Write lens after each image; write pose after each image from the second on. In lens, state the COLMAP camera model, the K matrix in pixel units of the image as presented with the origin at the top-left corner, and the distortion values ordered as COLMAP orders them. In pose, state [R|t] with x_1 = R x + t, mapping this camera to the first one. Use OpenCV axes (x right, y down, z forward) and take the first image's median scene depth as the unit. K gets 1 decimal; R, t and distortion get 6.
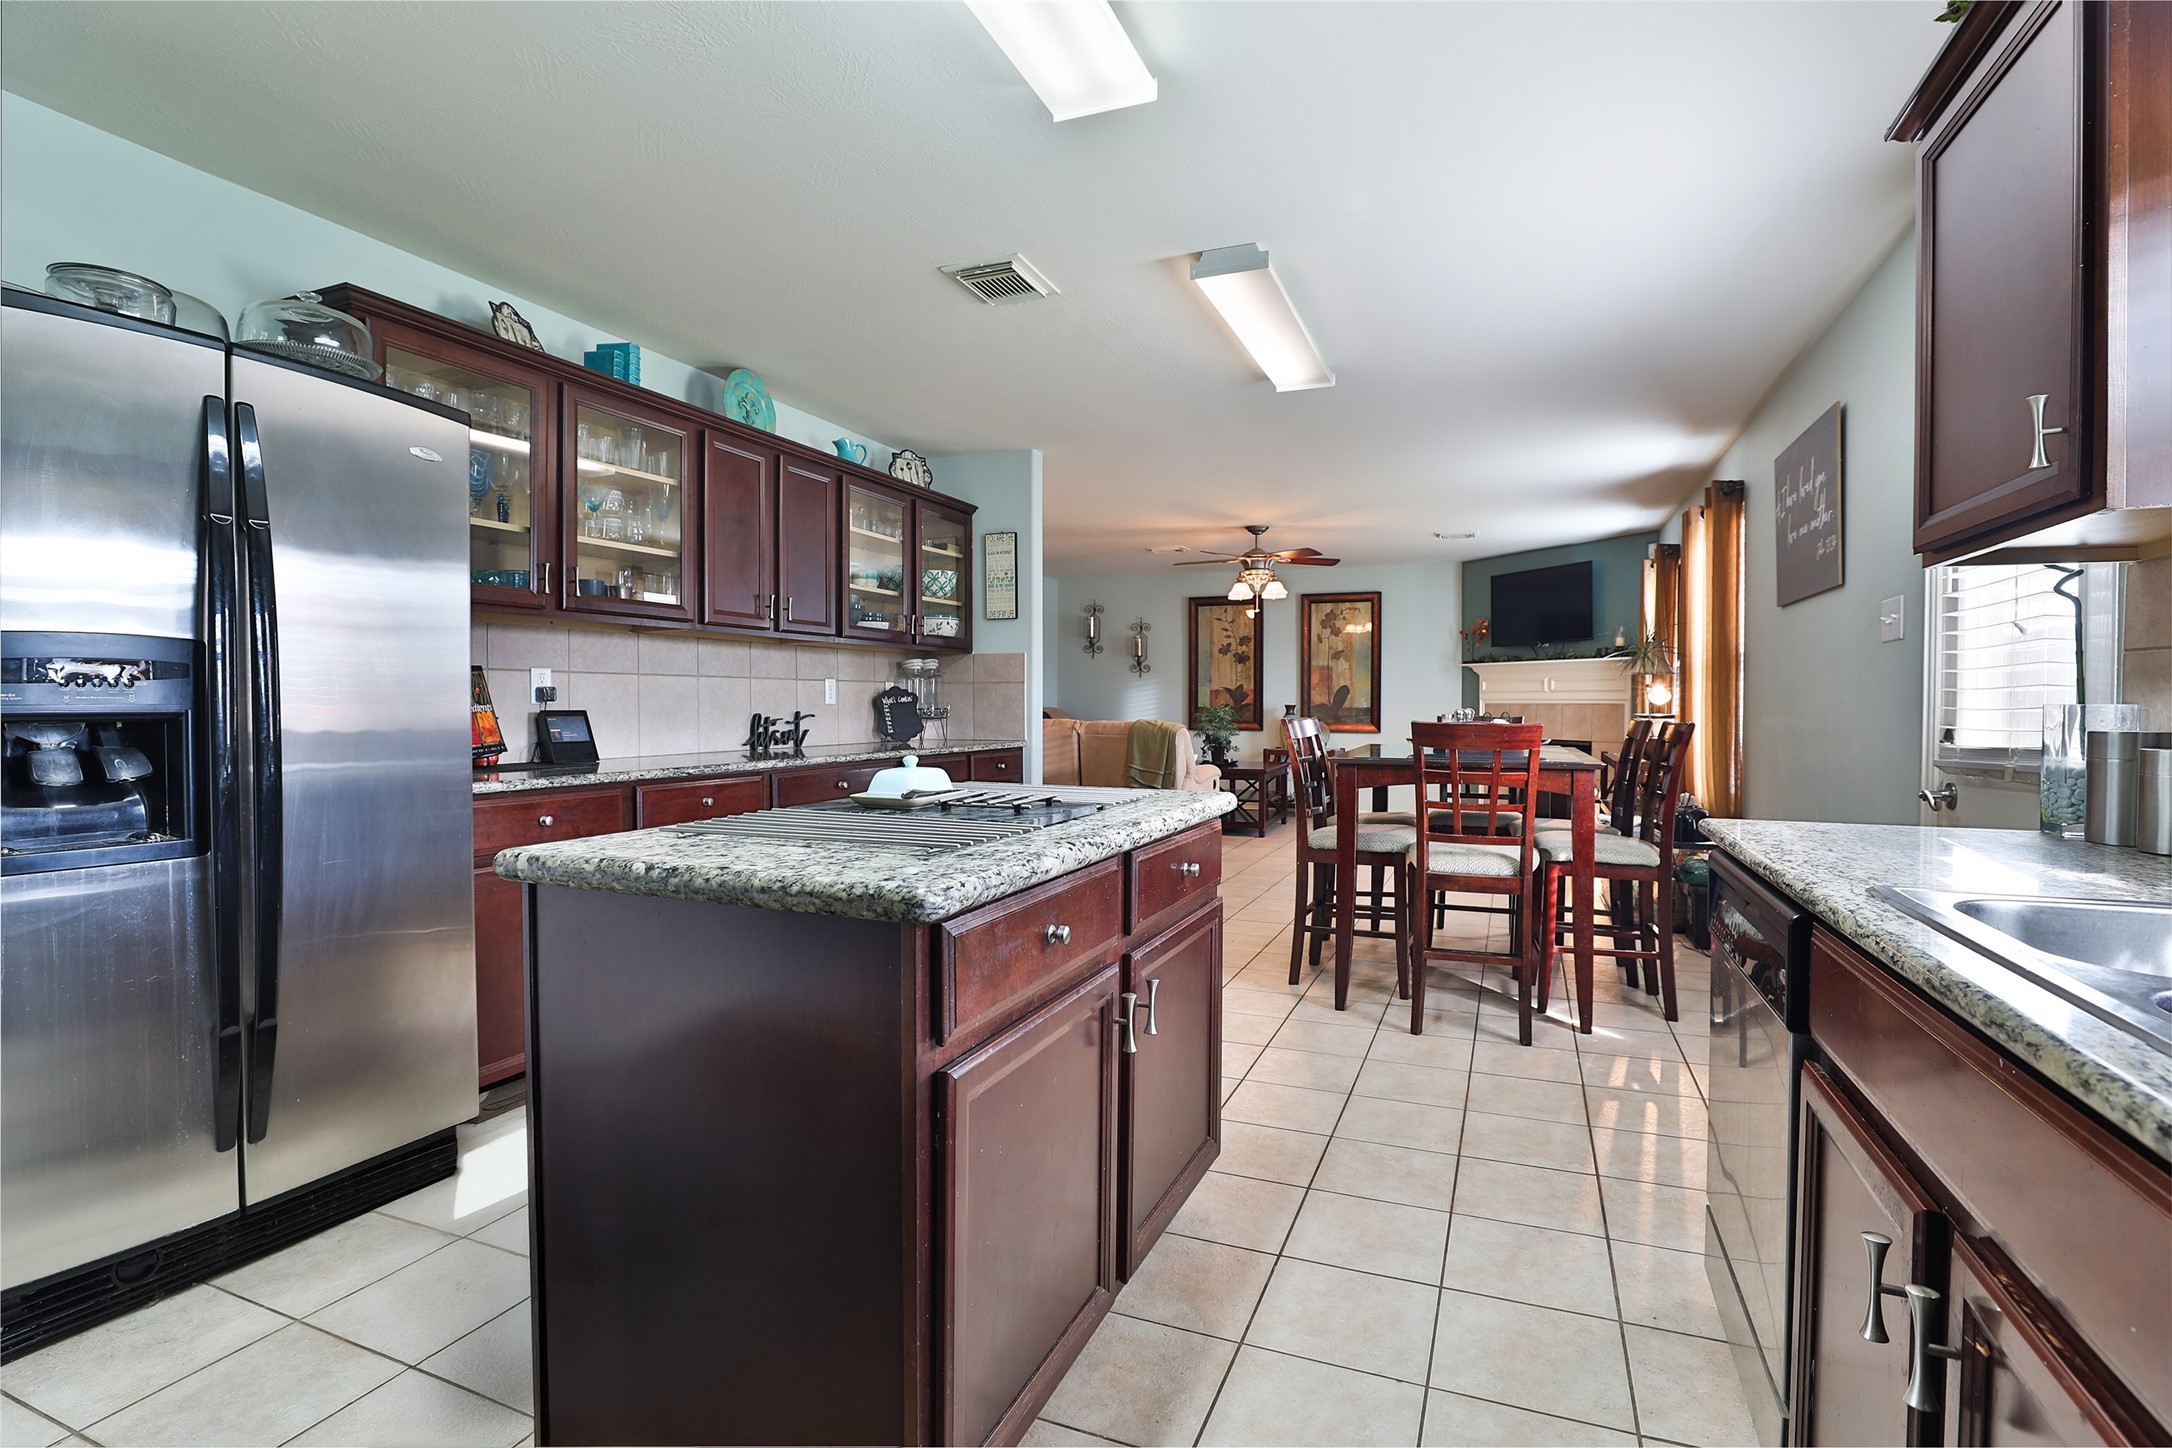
lens RADIAL K [[1037.8, 0, 1091.8], [0, 1037.8, 719.3], [0, 0, 1]] dist [-0.040013, 0.010730]
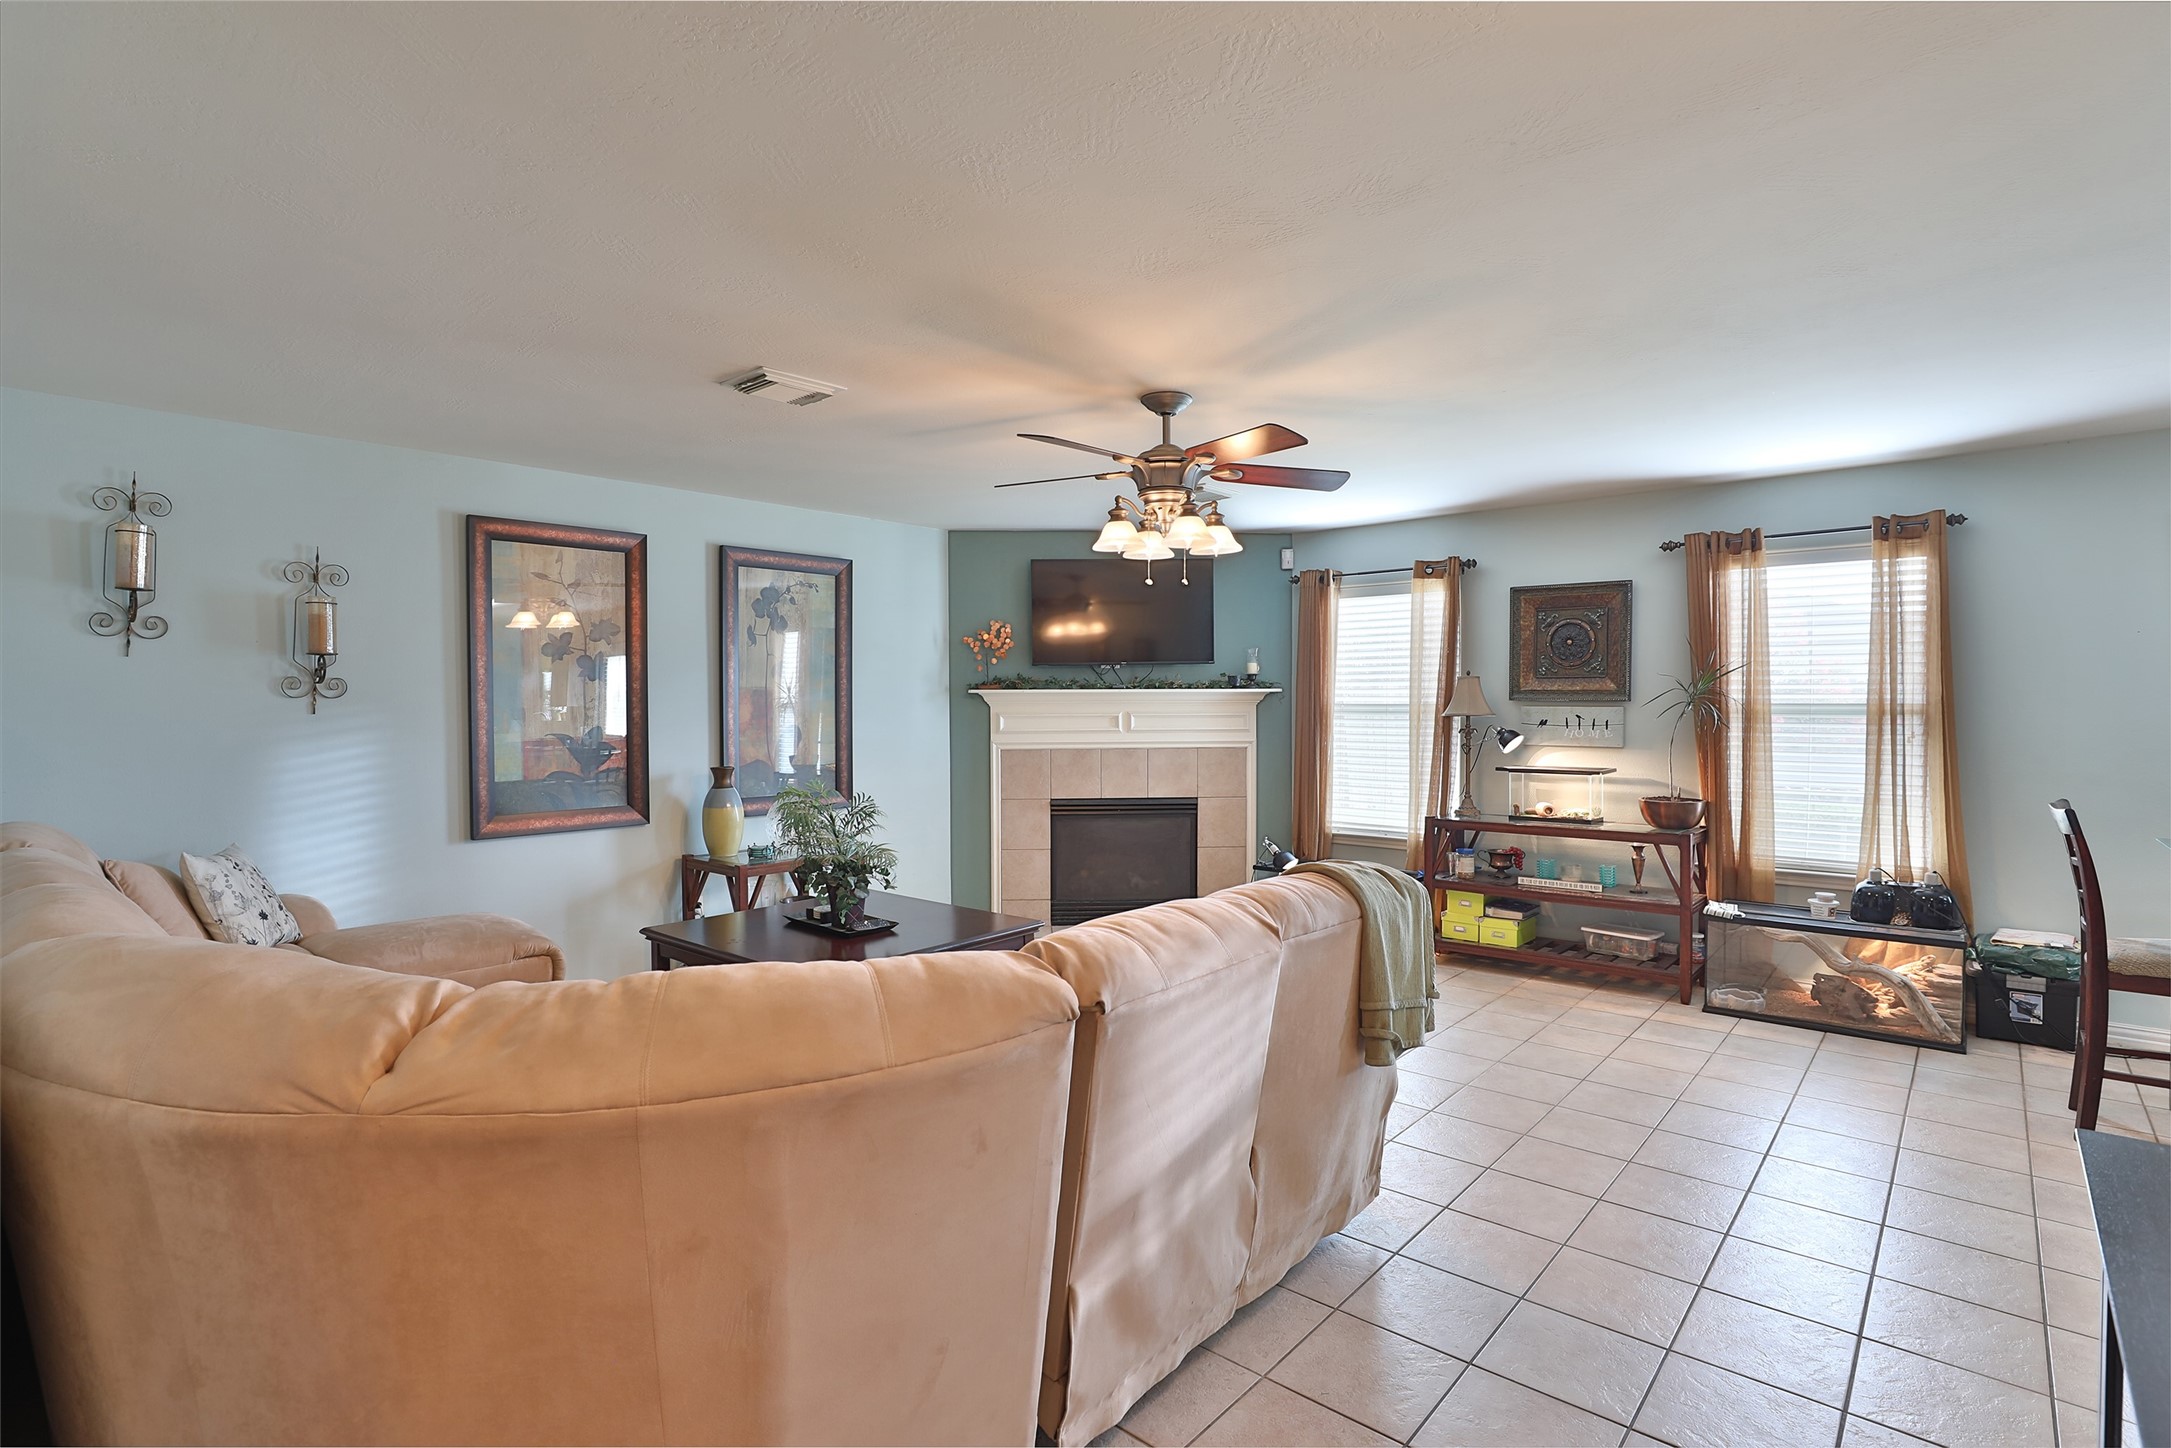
lens RADIAL K [[1037.4, 0, 1091.3], [0, 1037.4, 719.3], [0, 0, 1]] dist [-0.040013, 0.010730]
pose [[0.343118, -0.017859, 0.939122, -0.209766], [0.022618, 0.999686, 0.010747, -0.038060], [-0.939020, 0.017554, 0.343415, 0.668280]]
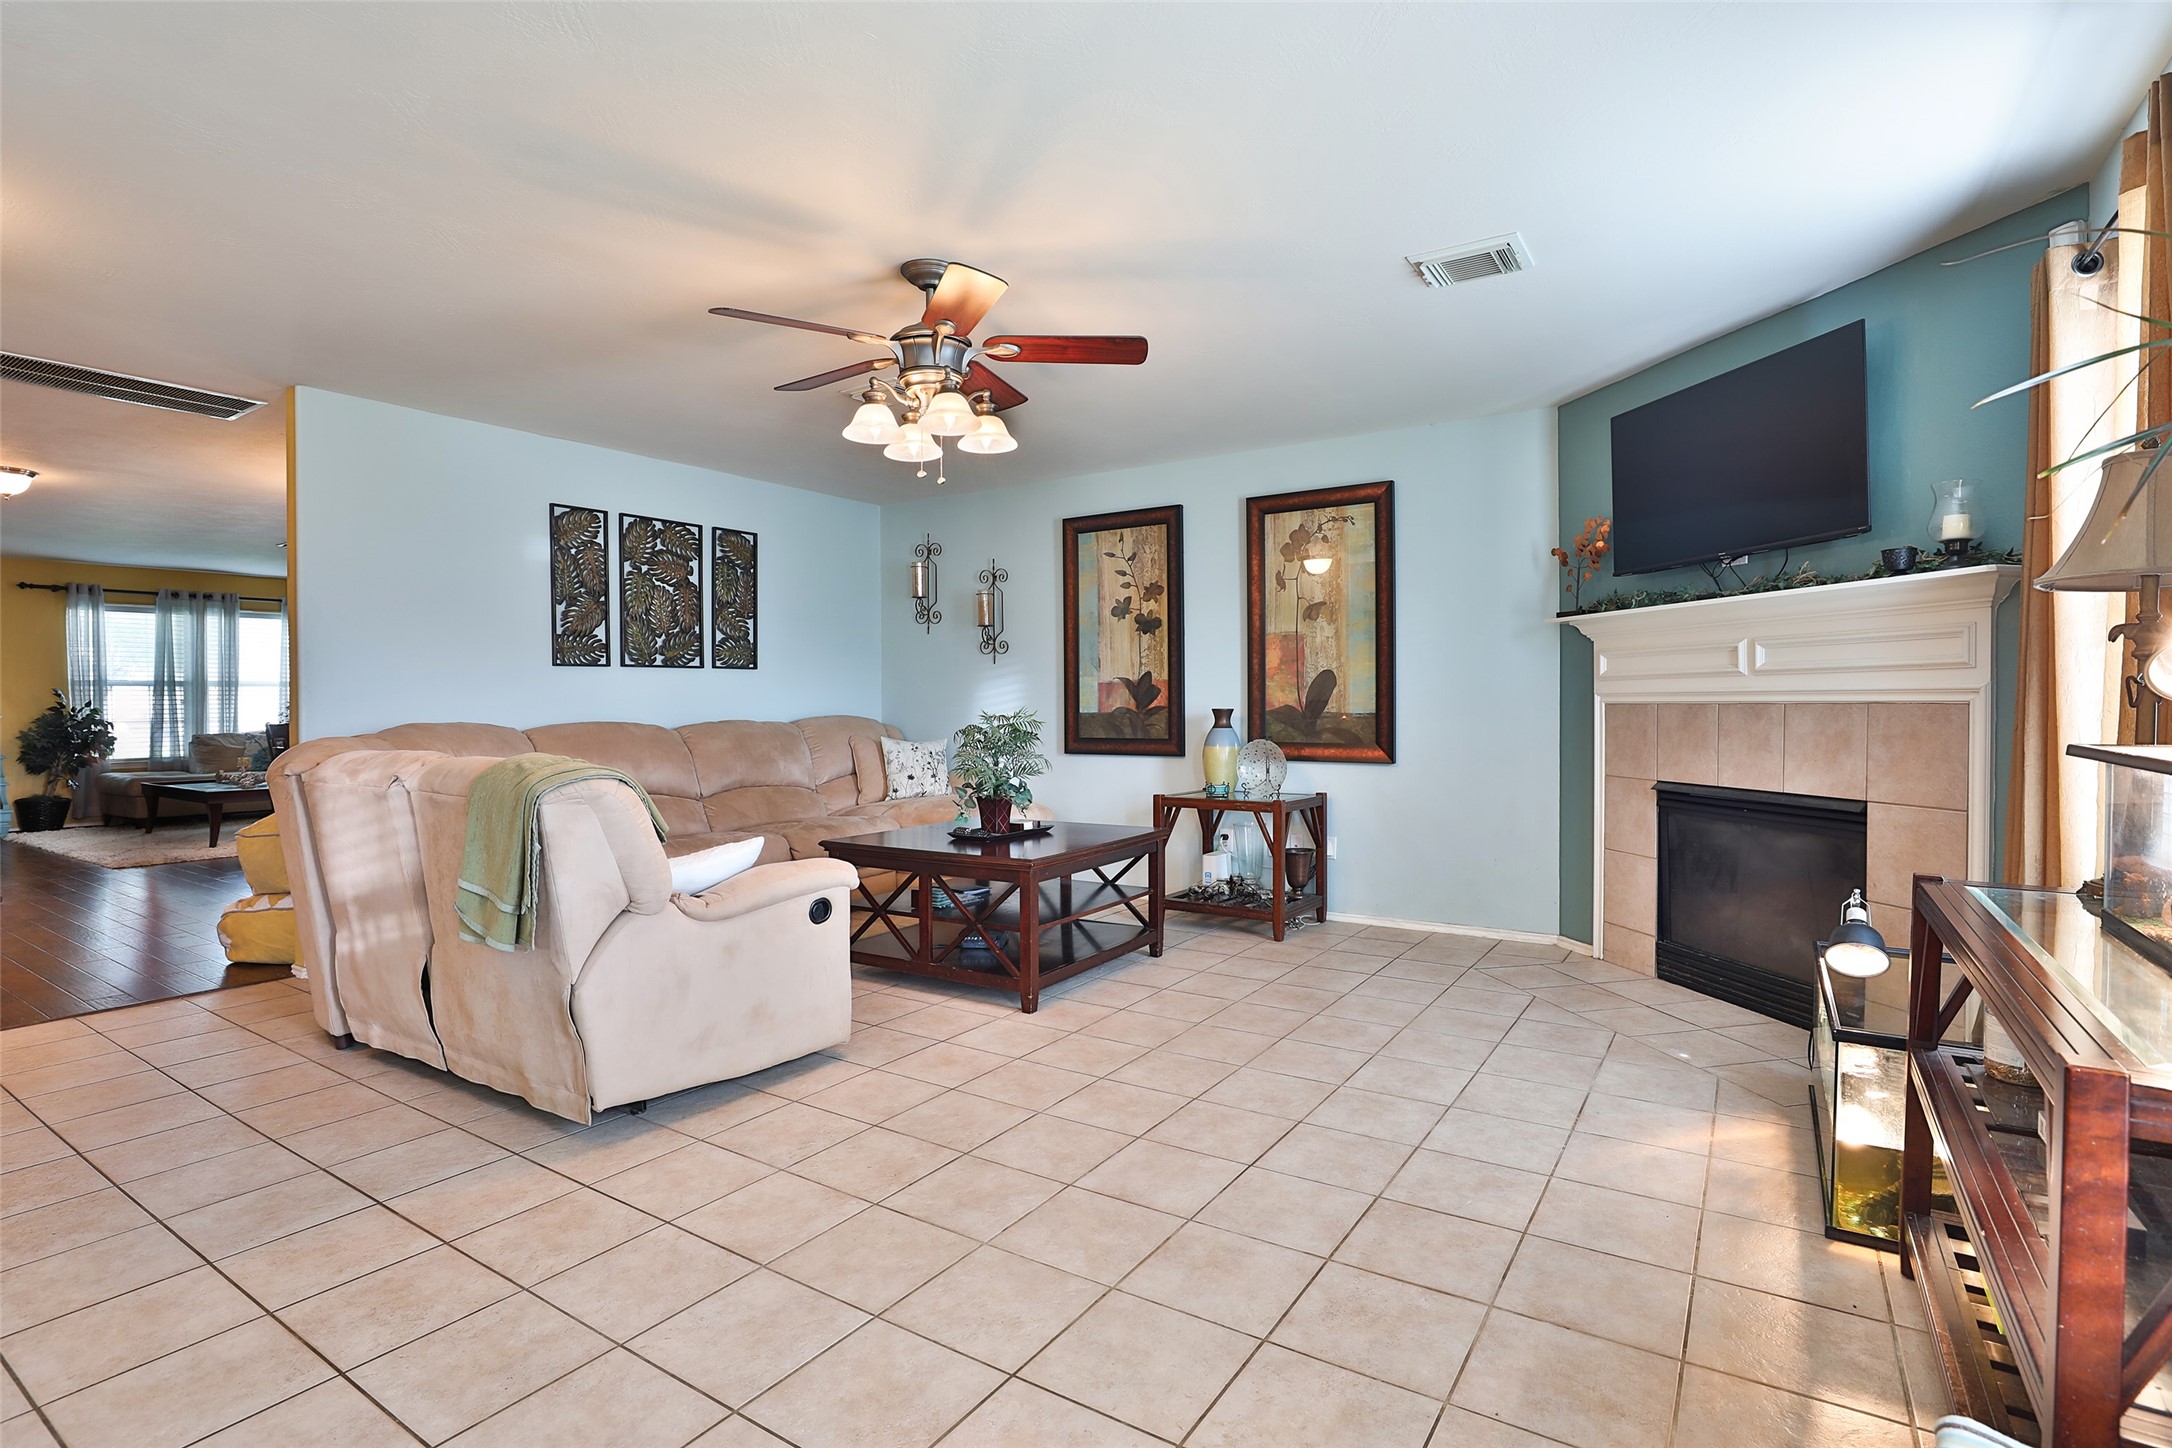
lens RADIAL K [[1037.8, 0, 1091.8], [0, 1037.8, 719.3], [0, 0, 1]] dist [-0.040013, 0.010730]
pose [[0.980122, -0.002151, -0.198384, 0.231619], [0.001026, 0.999983, -0.005771, -0.005631], [0.198393, 0.005453, 0.980107, 0.475613]]
